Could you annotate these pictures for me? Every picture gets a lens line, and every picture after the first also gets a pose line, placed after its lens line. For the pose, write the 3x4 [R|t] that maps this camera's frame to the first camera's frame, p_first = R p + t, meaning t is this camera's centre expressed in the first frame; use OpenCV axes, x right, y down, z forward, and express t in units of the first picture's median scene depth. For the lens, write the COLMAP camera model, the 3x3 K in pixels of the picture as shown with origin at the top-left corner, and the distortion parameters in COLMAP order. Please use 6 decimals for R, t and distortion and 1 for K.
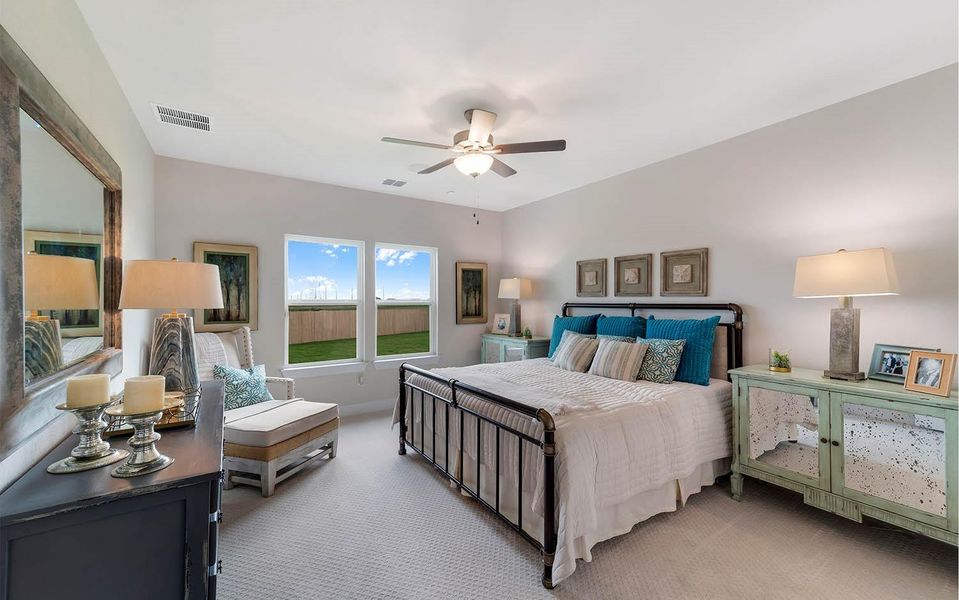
lens RADIAL K [[383.0, 0, 495.0], [0, 383.0, 297.2], [0, 0, 1]] dist [0.007356, -0.001353]
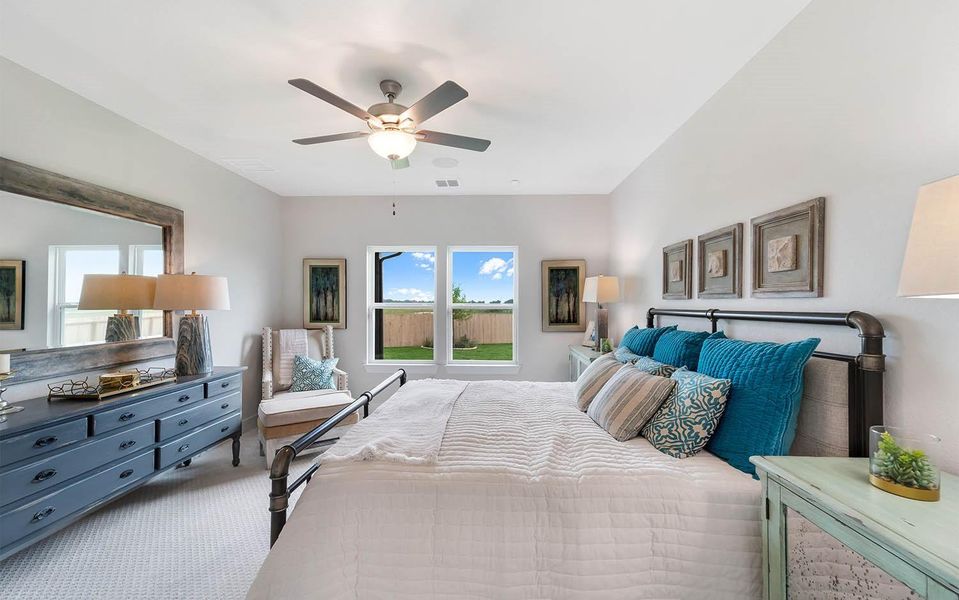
lens RADIAL K [[383.0, 0, 479.3], [0, 383.0, 304.4], [0, 0, 1]] dist [0.007356, -0.001353]
pose [[0.798196, 0.002125, -0.602395, 0.437879], [0.002857, 0.999969, 0.007313, 0.002065], [0.602392, -0.007558, 0.798165, 0.305546]]
